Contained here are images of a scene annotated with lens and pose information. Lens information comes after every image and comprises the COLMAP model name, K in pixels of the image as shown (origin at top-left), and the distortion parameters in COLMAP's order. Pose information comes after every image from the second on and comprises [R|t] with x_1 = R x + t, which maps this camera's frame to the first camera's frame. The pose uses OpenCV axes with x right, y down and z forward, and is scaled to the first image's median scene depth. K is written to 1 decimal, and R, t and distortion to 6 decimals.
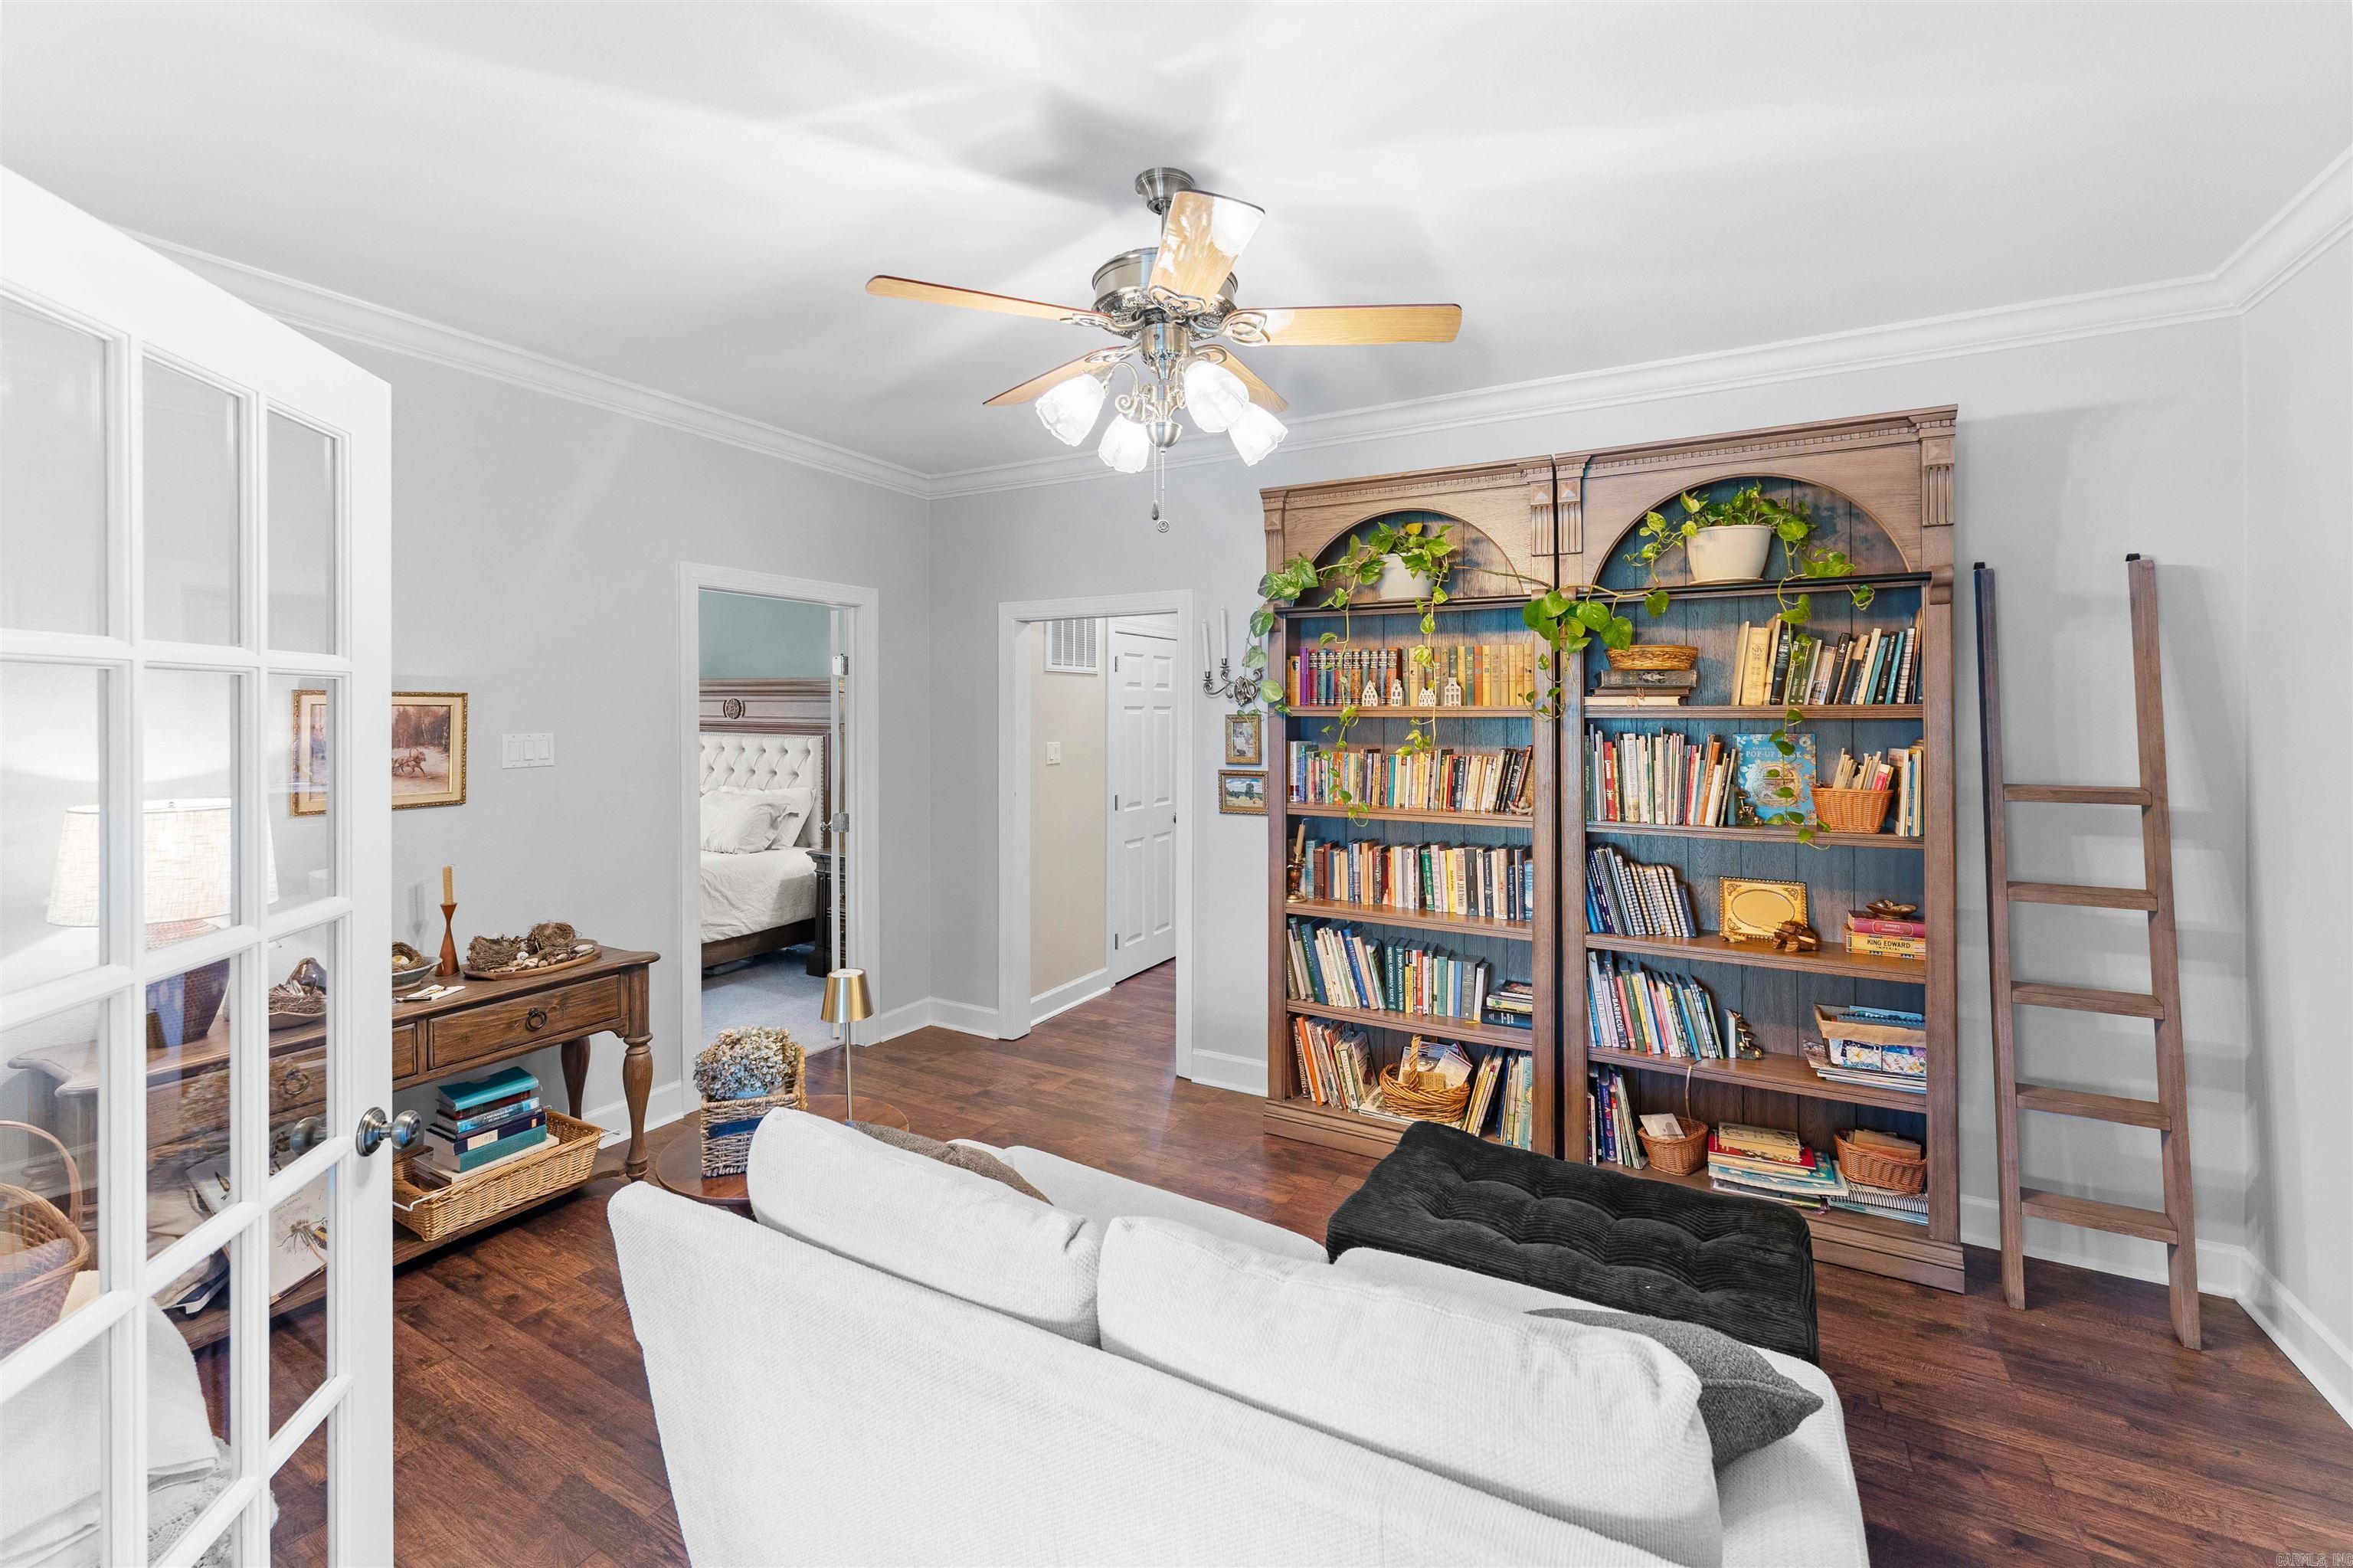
lens RADIAL K [[950.3, 0, 1203.5], [0, 950.3, 705.3], [0, 0, 1]] dist [-0.000210, -0.000035]
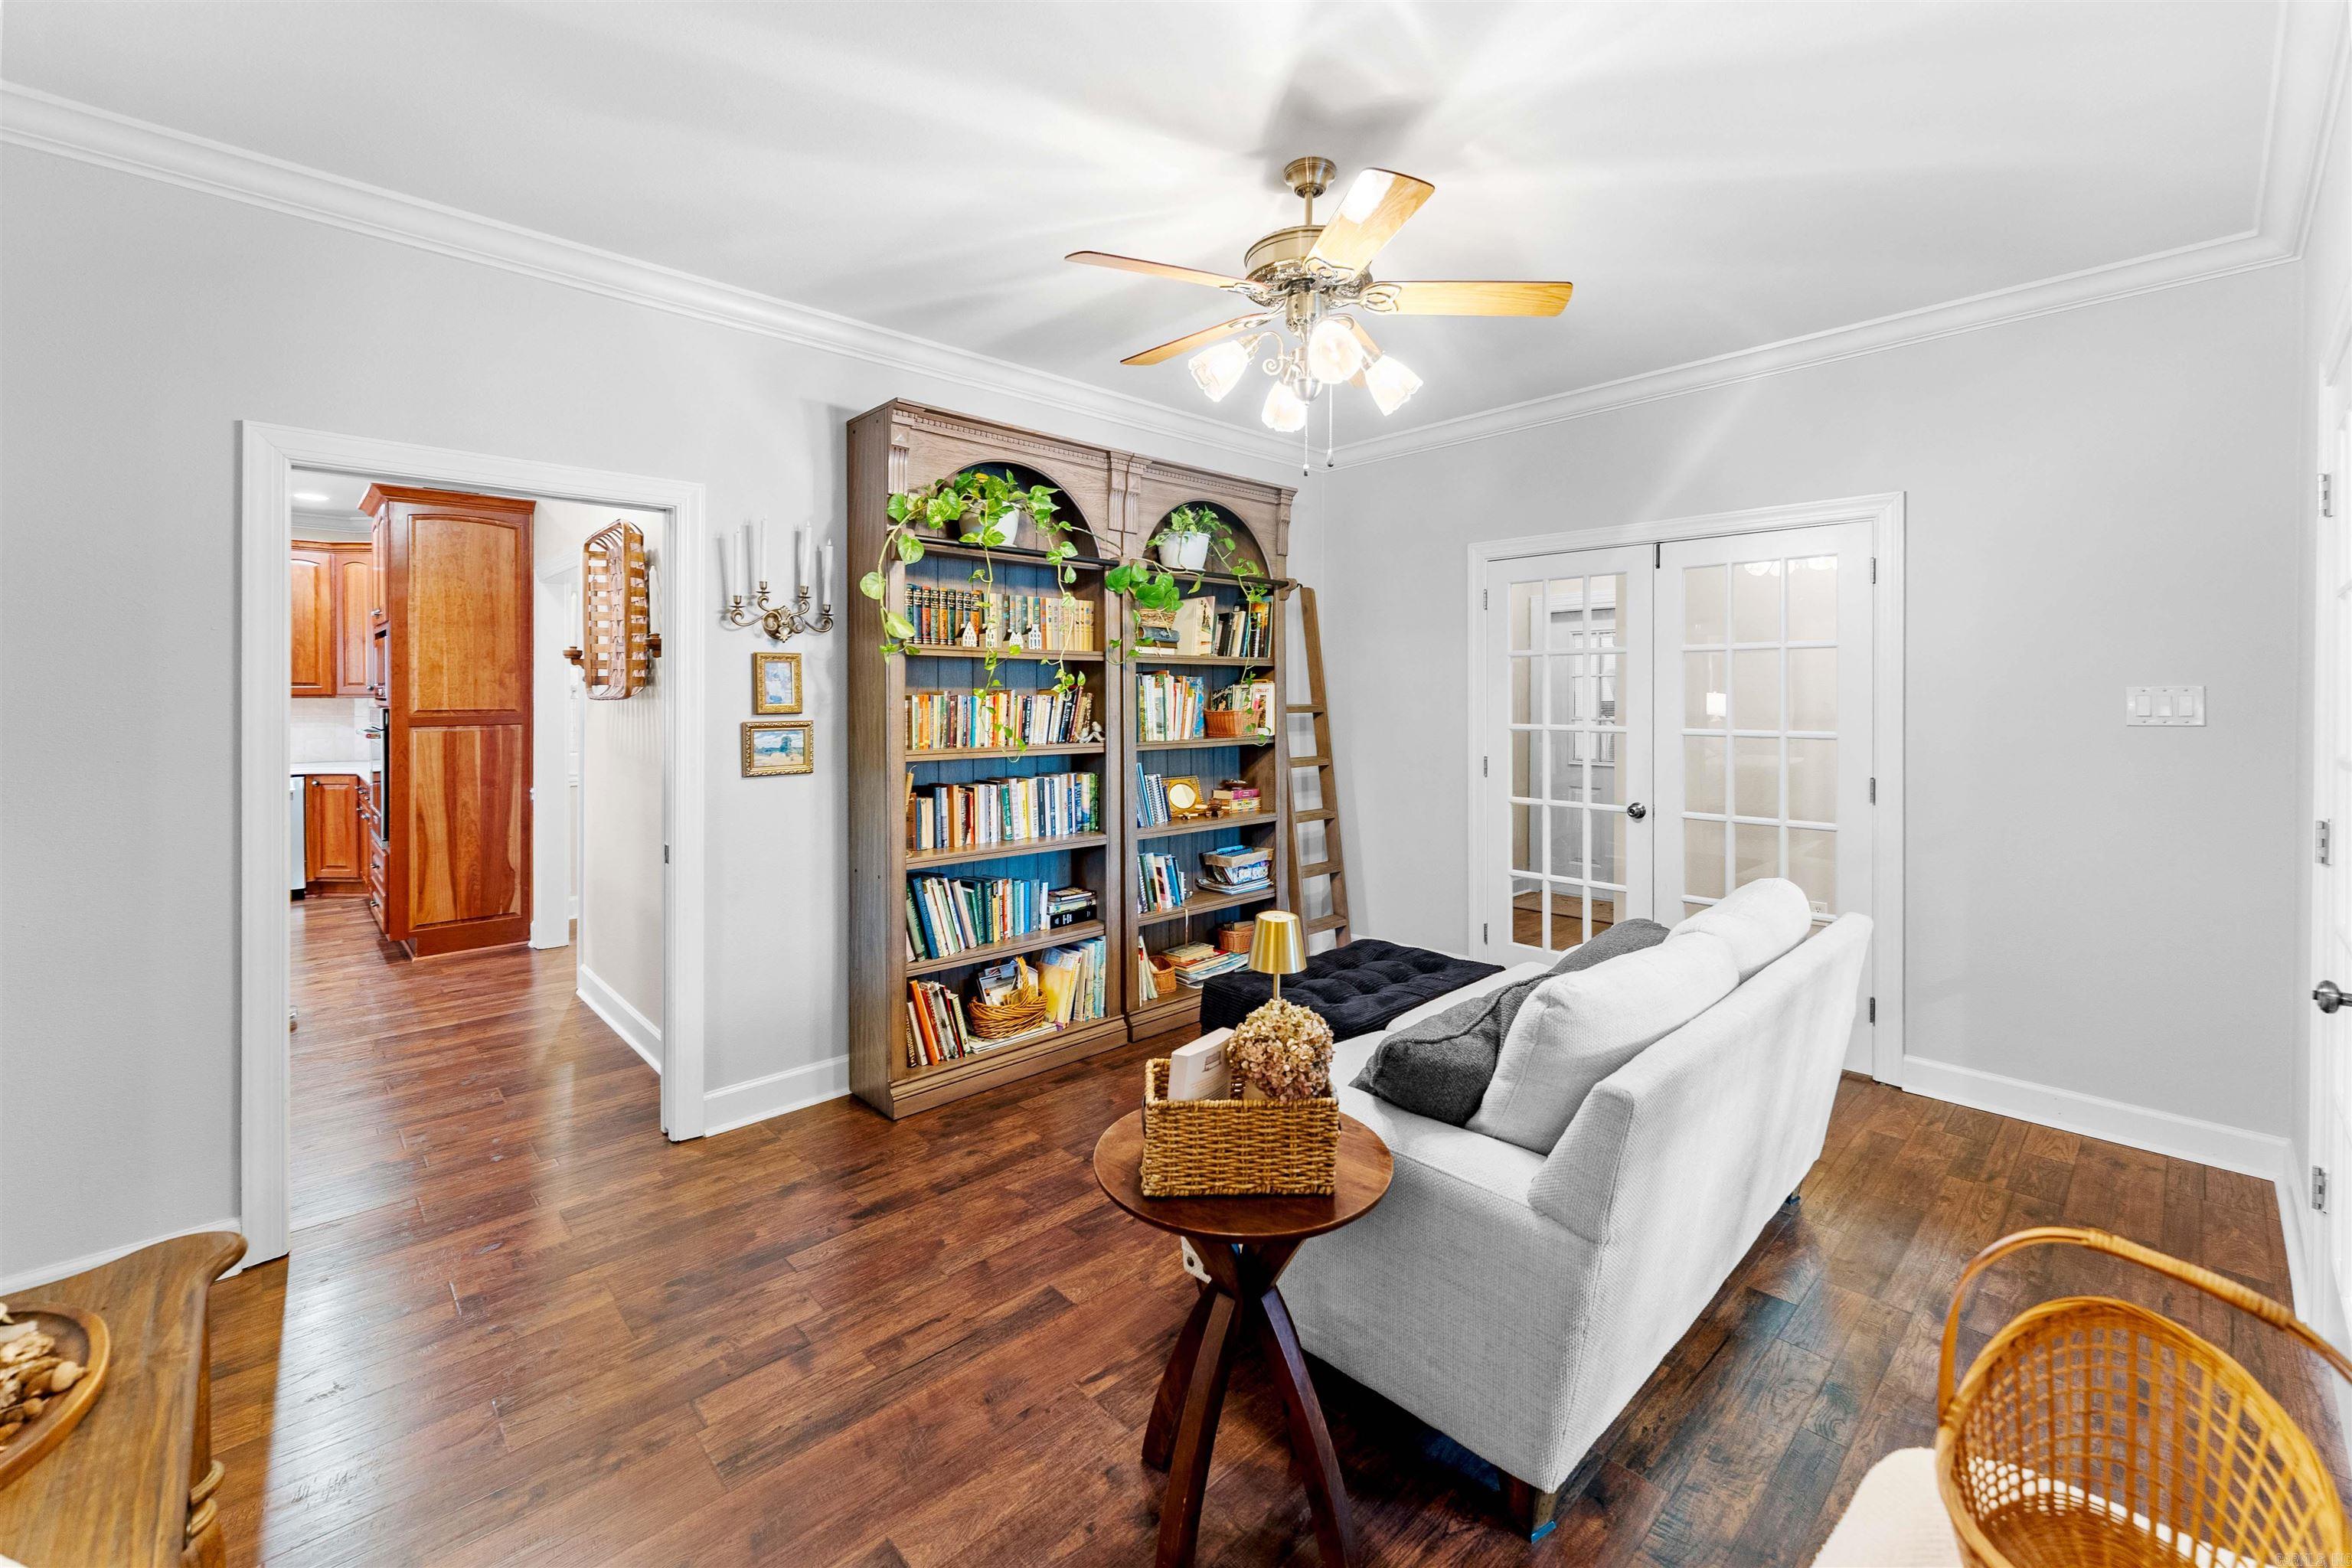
lens RADIAL K [[949.9, 0, 1170.0], [0, 949.9, 686.2], [0, 0, 1]] dist [-0.000210, -0.000035]
pose [[0.326981, 0.008382, 0.944994, -0.748221], [-0.004039, 0.999964, -0.007472, 0.051823], [-0.945022, -0.001373, 0.327003, 0.498795]]
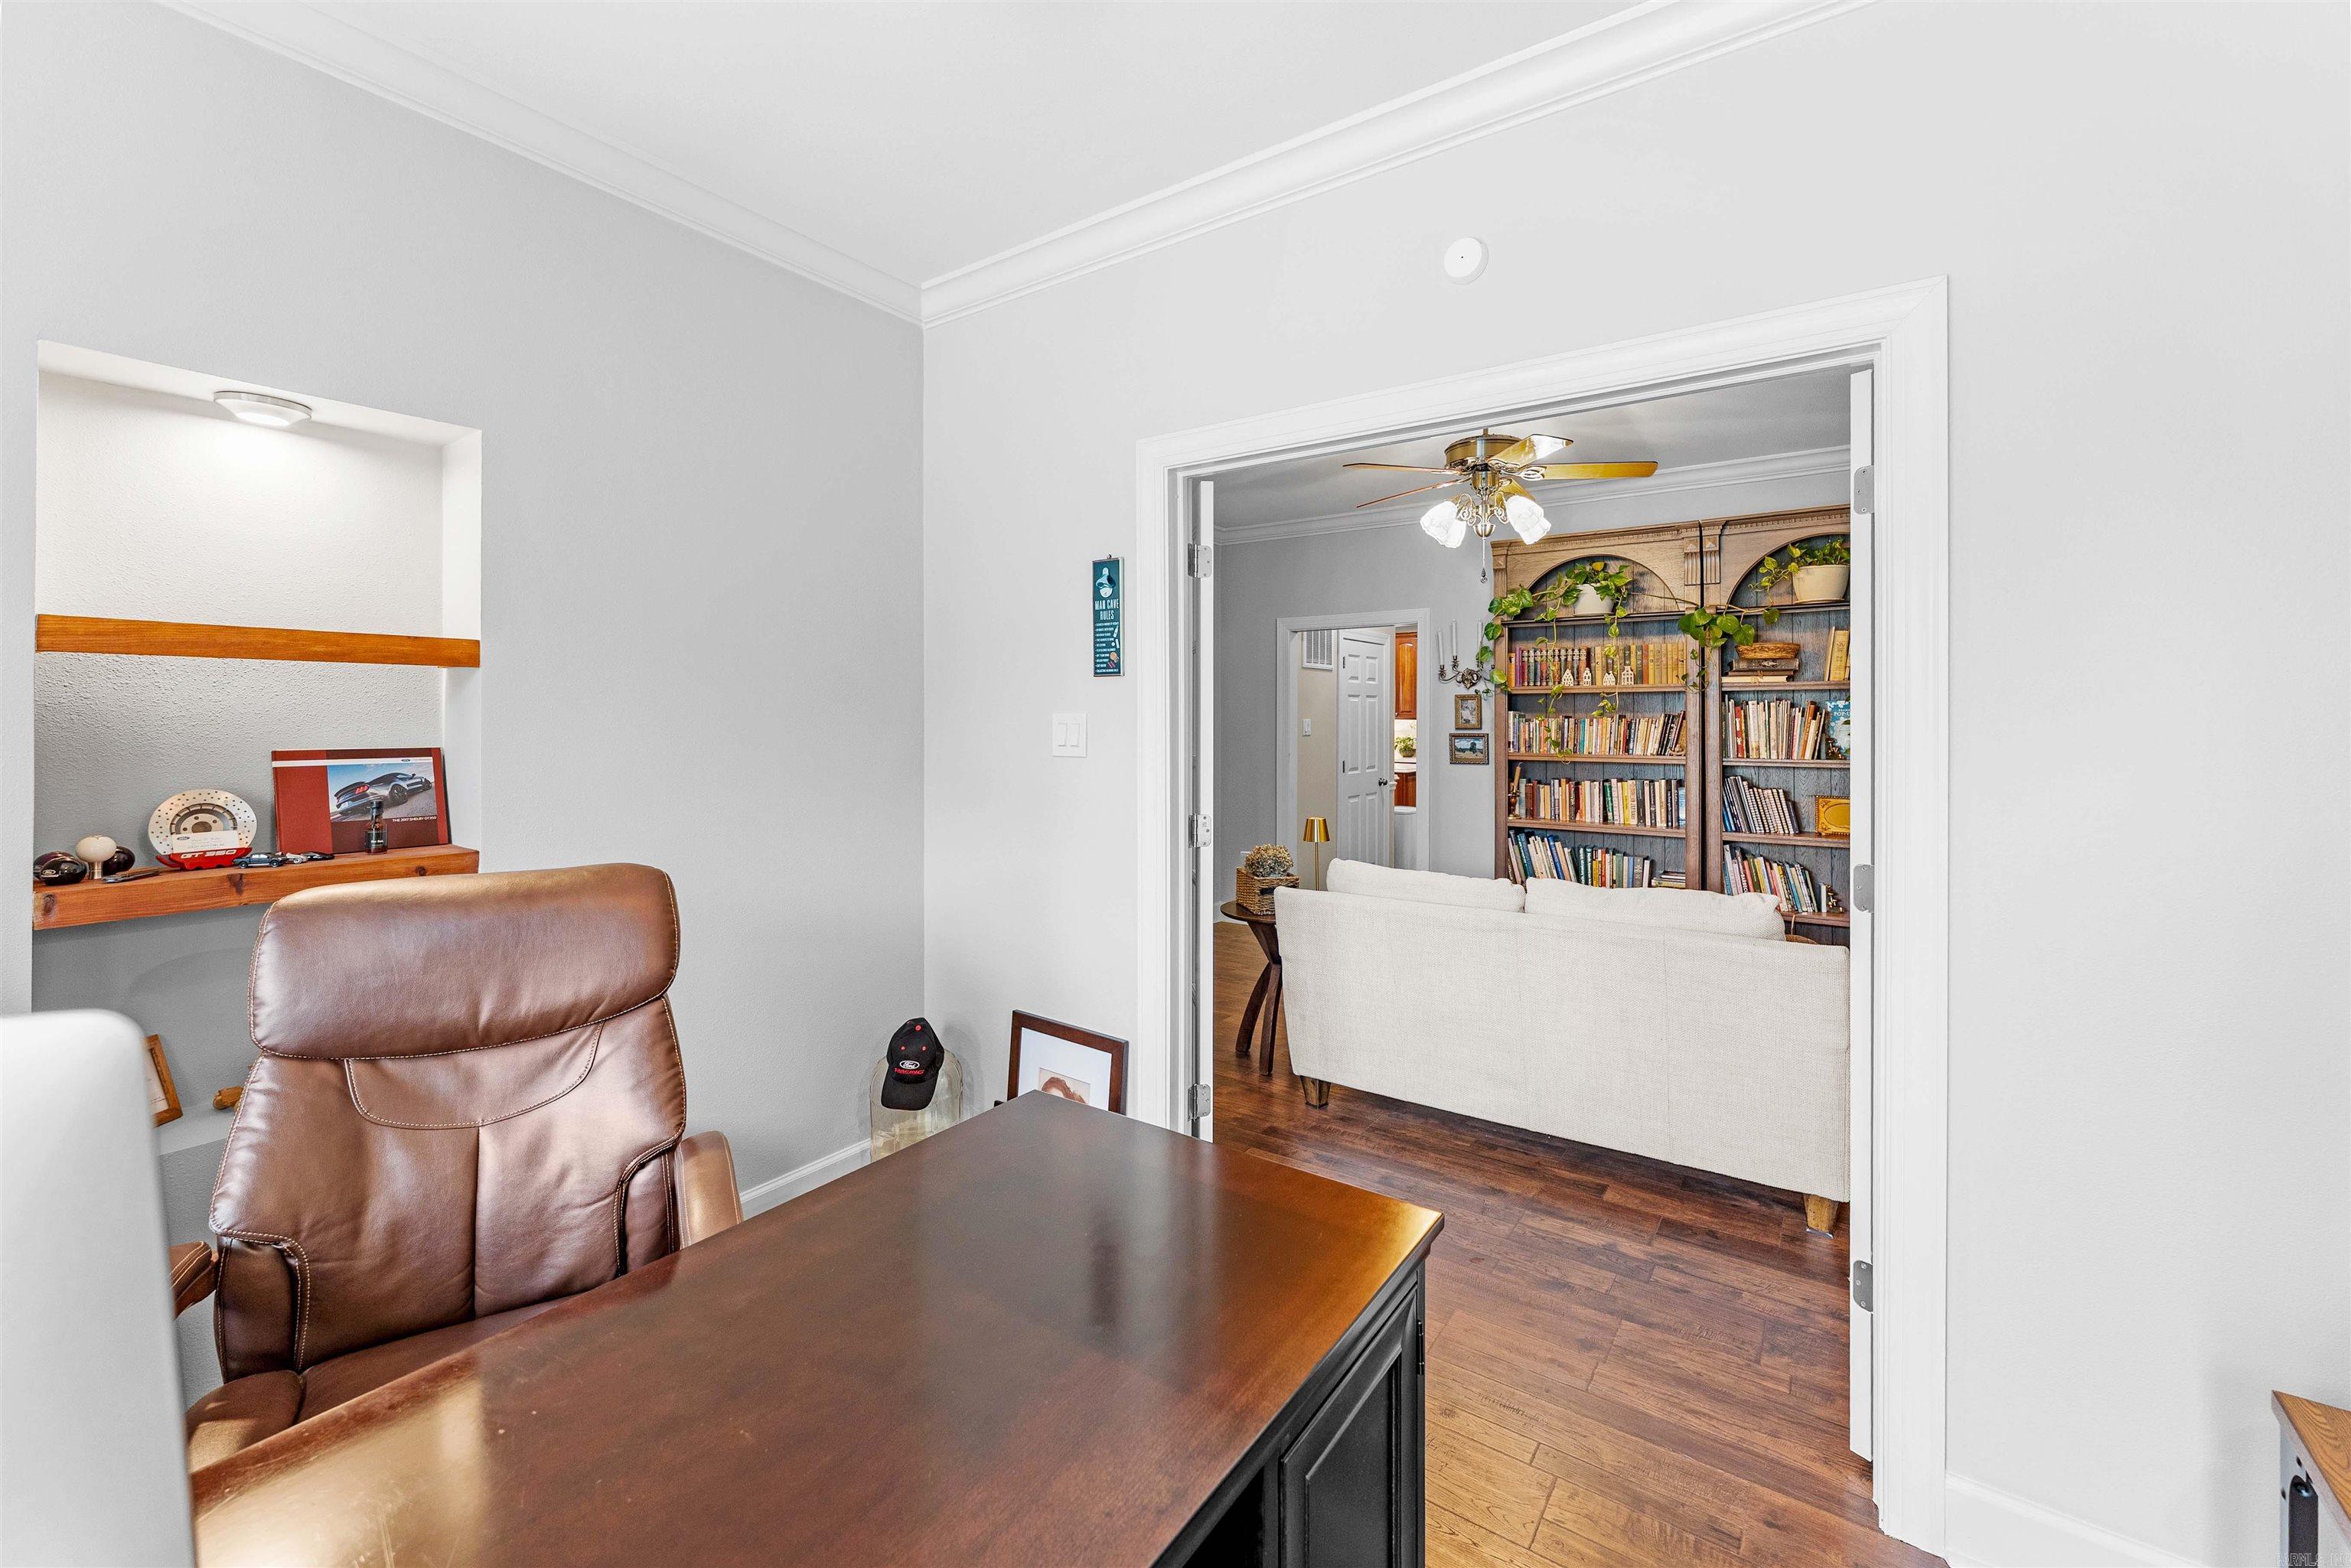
lens RADIAL K [[949.5, 0, 1188.6], [0, 949.5, 713.5], [0, 0, 1]] dist [-0.000210, -0.000035]
pose [[0.992728, -0.001089, -0.120376, -0.248199], [0.001246, 0.999998, 0.001234, 0.043571], [0.120375, -0.001375, 0.992728, -0.578021]]
